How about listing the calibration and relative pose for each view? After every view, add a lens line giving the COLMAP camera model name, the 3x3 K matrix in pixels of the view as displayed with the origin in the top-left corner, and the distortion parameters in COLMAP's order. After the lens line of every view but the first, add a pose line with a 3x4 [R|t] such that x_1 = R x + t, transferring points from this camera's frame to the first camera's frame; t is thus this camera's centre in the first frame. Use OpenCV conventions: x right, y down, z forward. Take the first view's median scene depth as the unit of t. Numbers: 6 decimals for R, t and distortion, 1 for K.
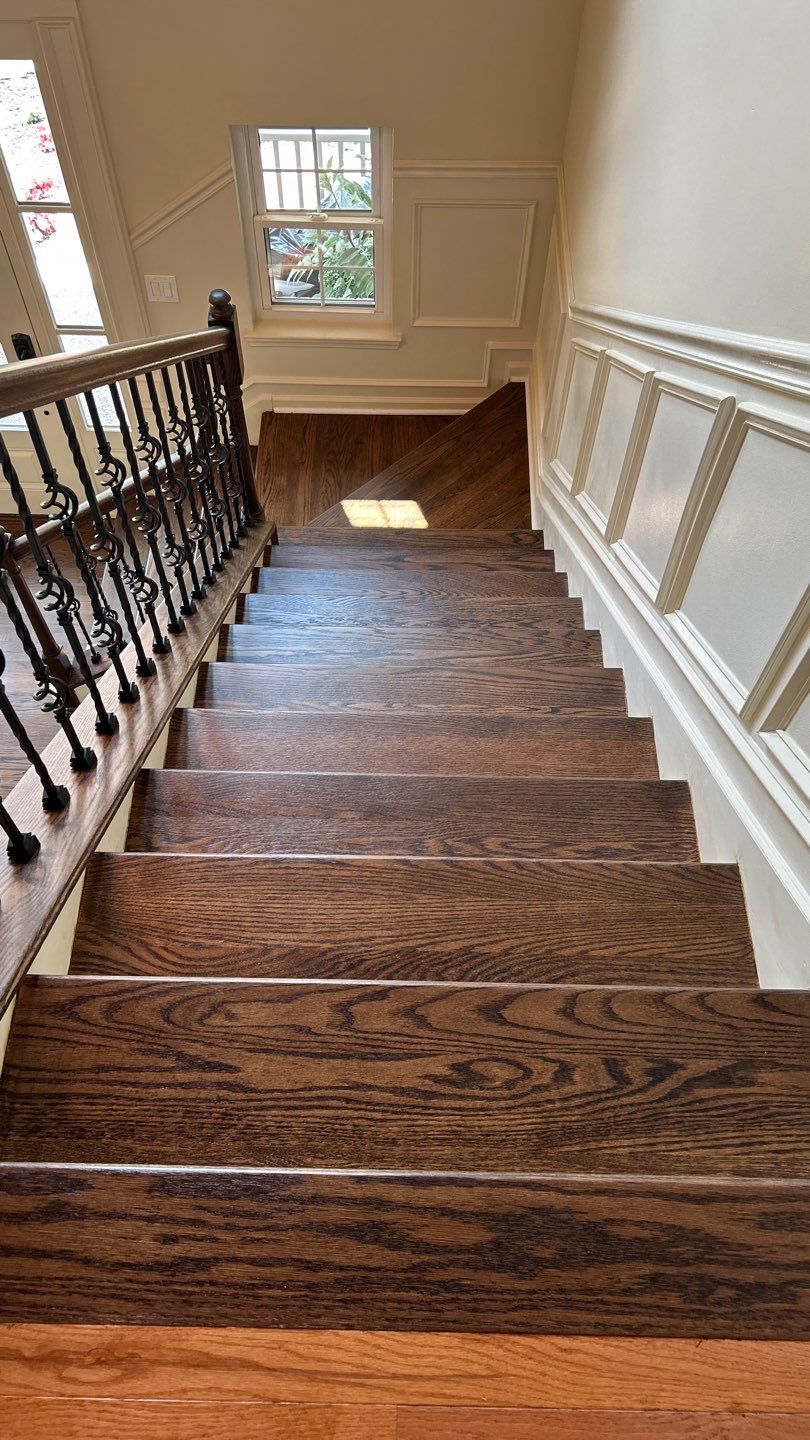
lens RADIAL K [[1087.5, 0, 392.7], [0, 1087.5, 723.6], [0, 0, 1]] dist [0.066888, -0.068275]
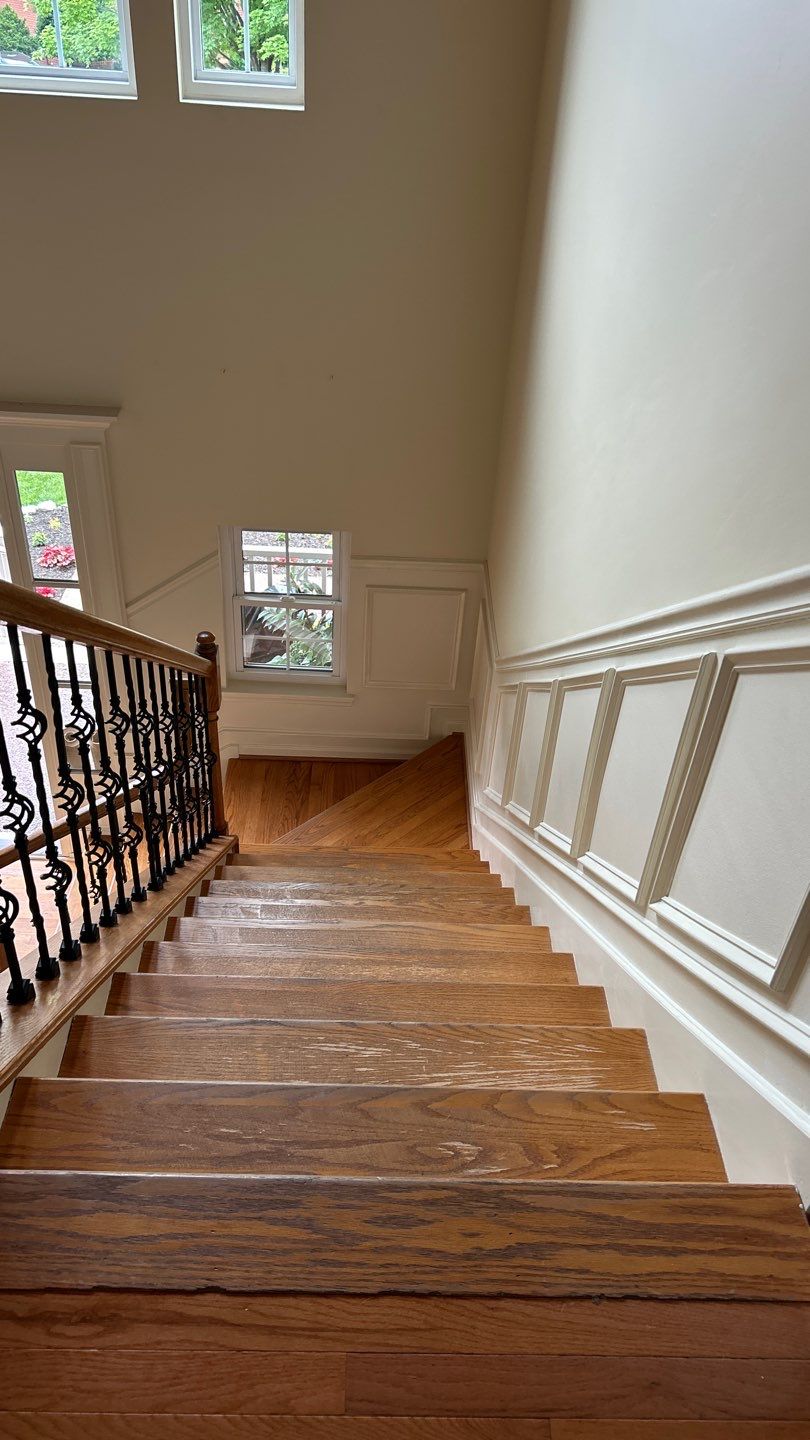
lens RADIAL K [[1087.5, 0, 392.7], [0, 1087.5, 723.6], [0, 0, 1]] dist [0.066888, -0.068275]
pose [[0.998636, 0.025327, 0.045655, -0.016561], [-0.007372, 0.934094, -0.356952, 0.409693], [-0.051686, 0.356129, 0.933006, -0.294795]]
